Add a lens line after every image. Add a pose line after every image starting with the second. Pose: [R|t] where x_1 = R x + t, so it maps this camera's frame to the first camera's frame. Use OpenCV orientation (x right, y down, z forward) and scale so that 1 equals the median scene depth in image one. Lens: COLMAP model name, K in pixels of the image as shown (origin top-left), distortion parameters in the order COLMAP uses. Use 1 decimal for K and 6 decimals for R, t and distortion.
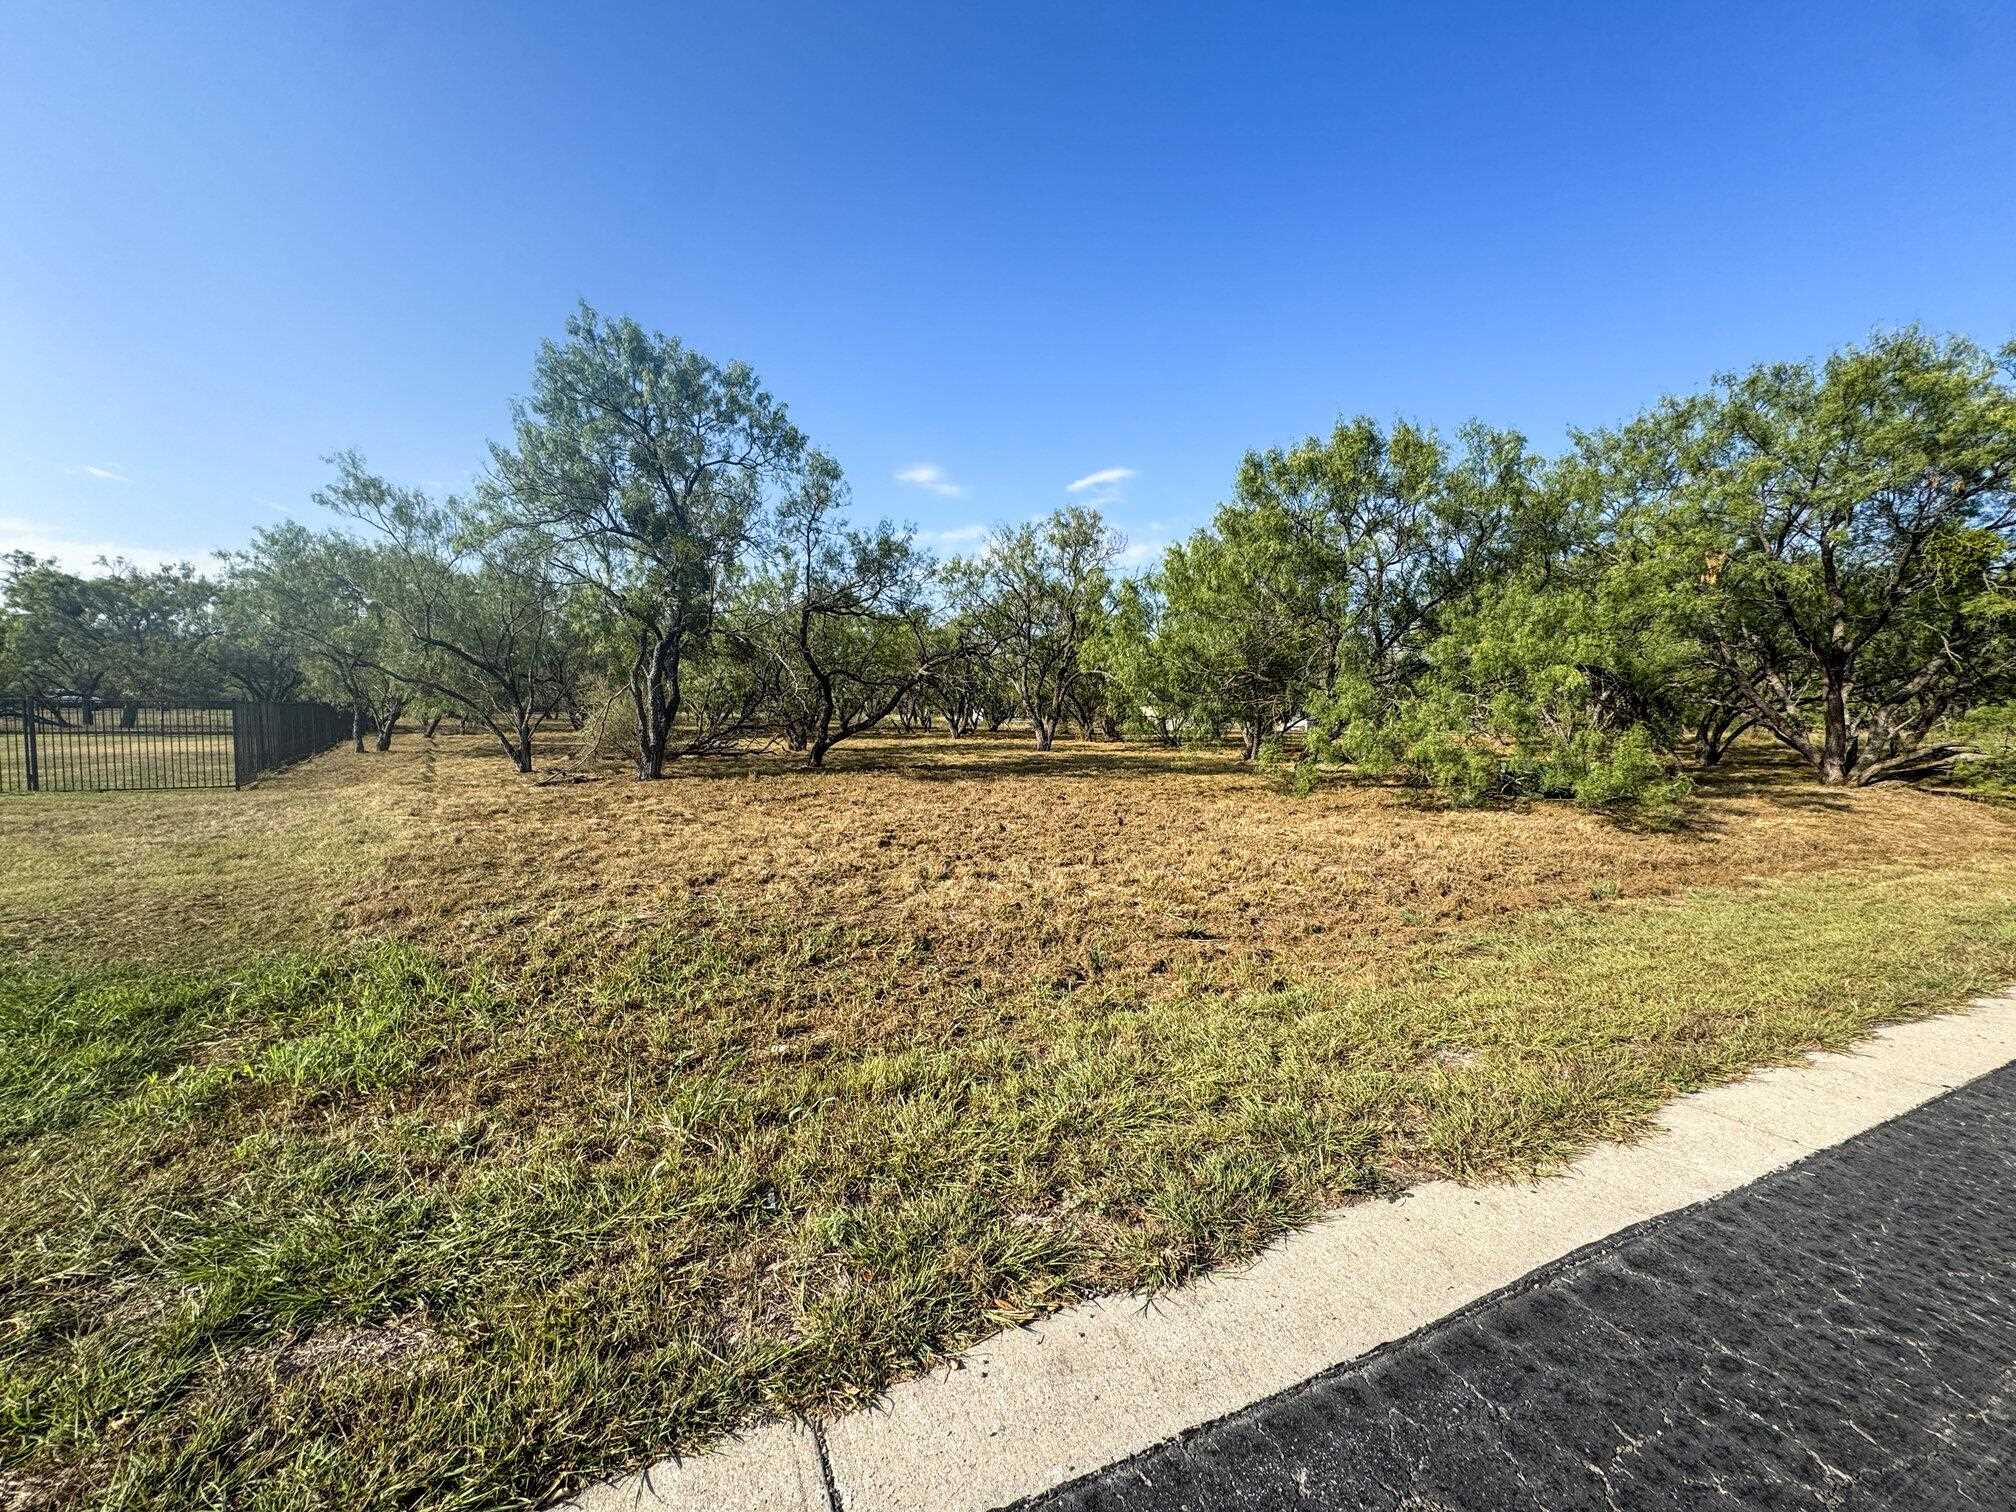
lens RADIAL K [[807.4, 0, 1009.9], [0, 807.4, 748.7], [0, 0, 1]] dist [-0.000262, 0.000025]
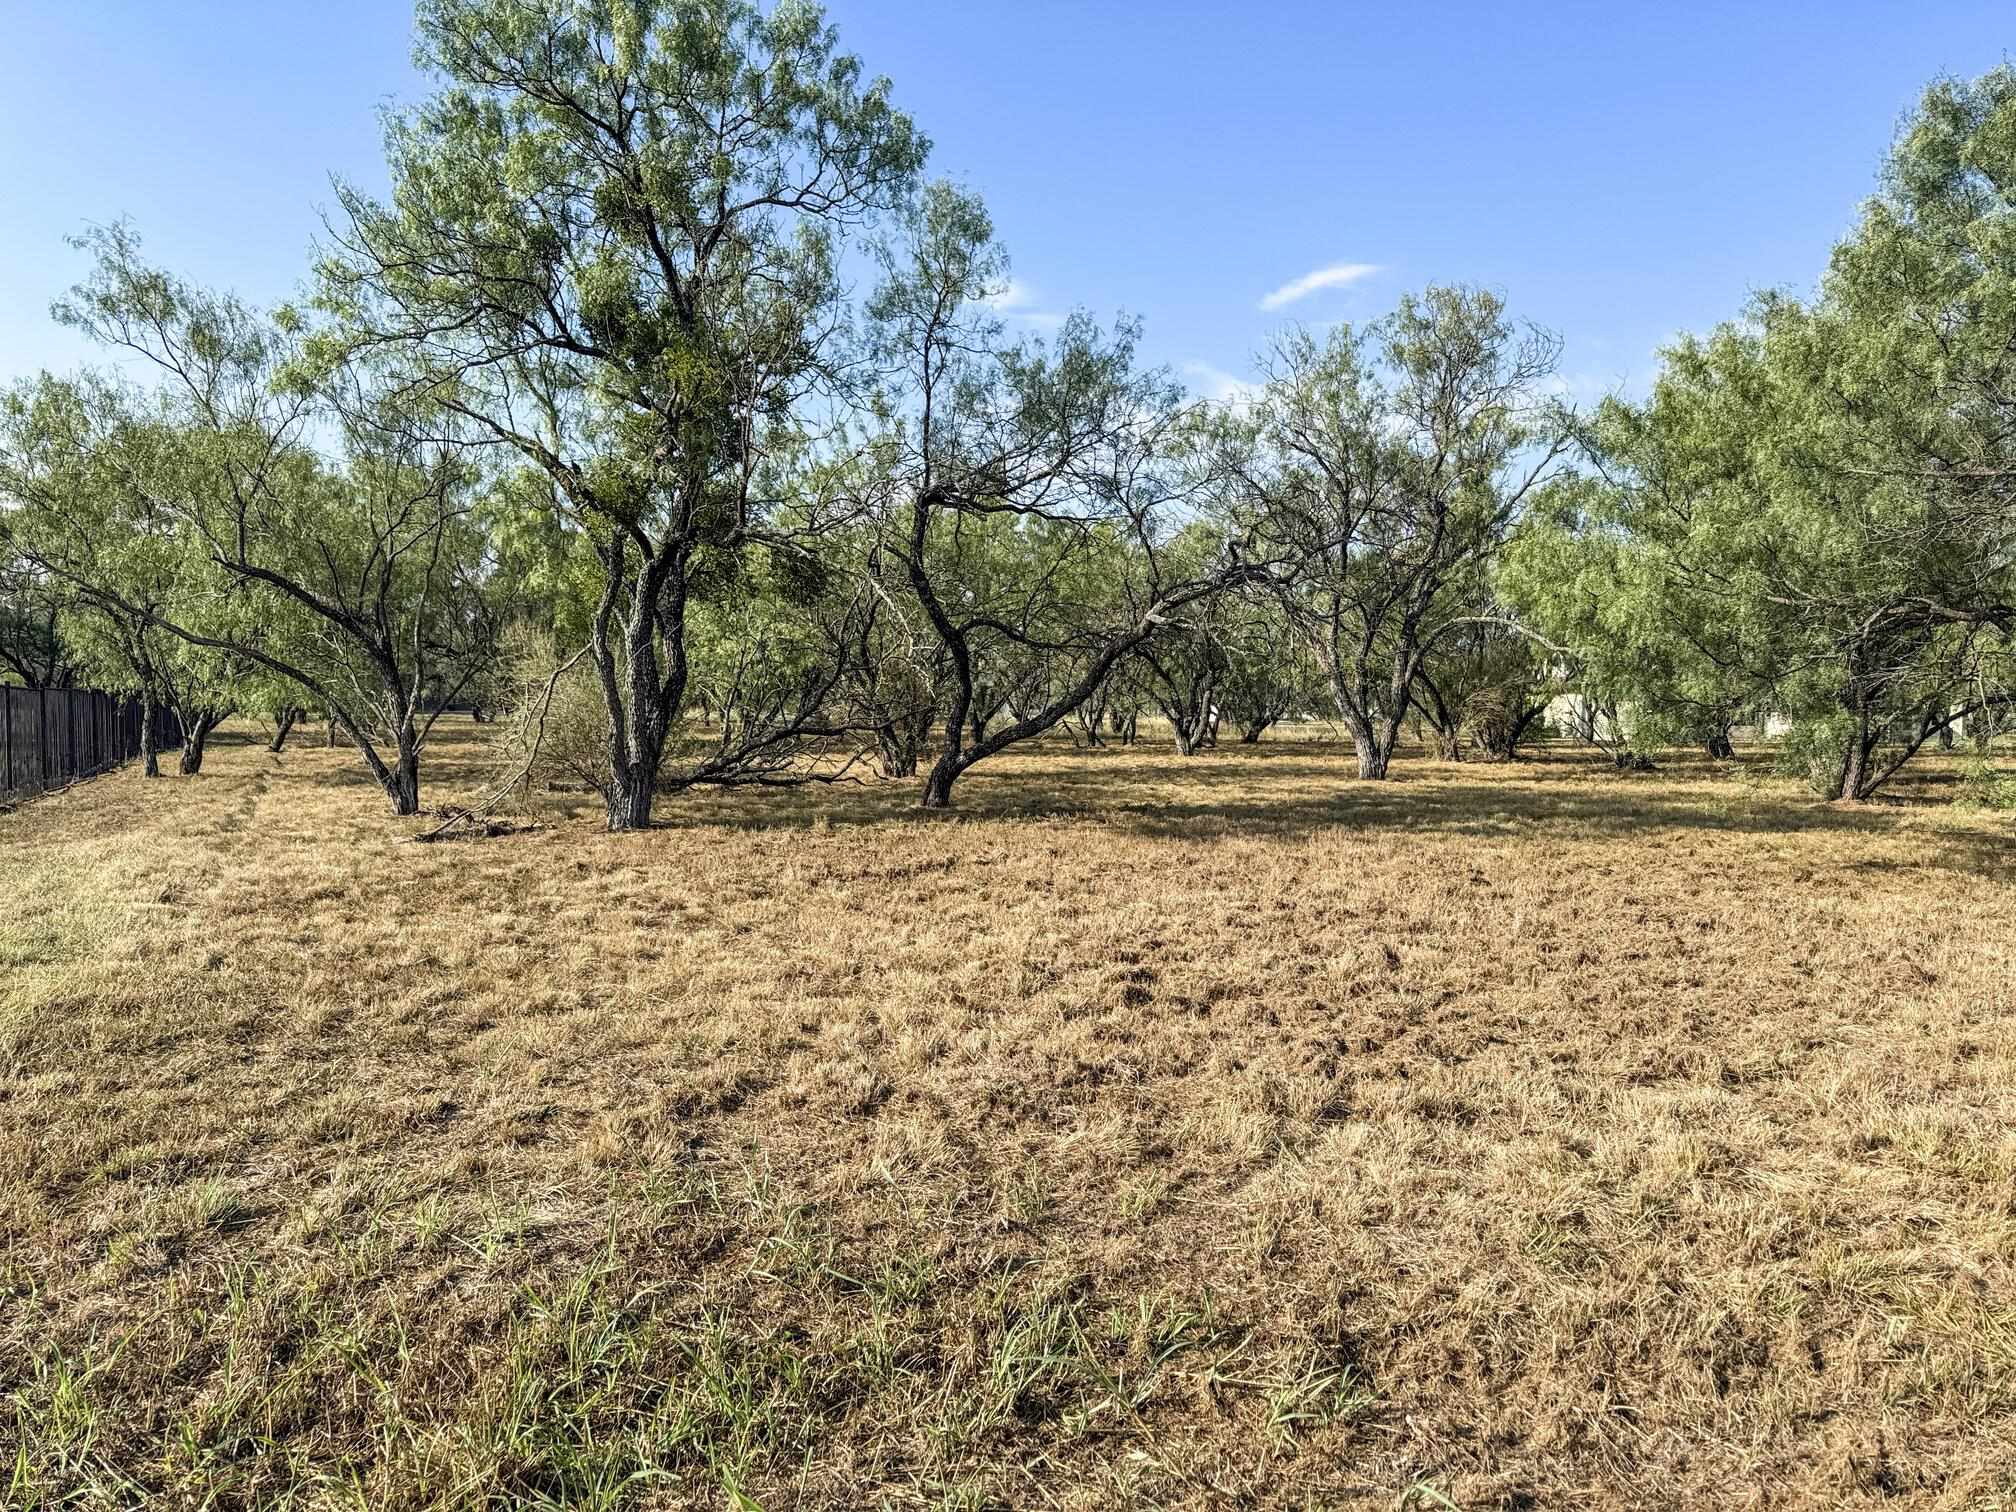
lens RADIAL K [[1414.5, 0, 1008.0], [0, 1414.5, 756.0], [0, 0, 1]] dist [0.095842, -0.127554]
pose [[0.985178, 0.001649, -0.171525, -0.049058], [-0.004158, 0.999889, -0.014274, 0.002664], [0.171482, 0.014776, 0.985076, 0.138714]]
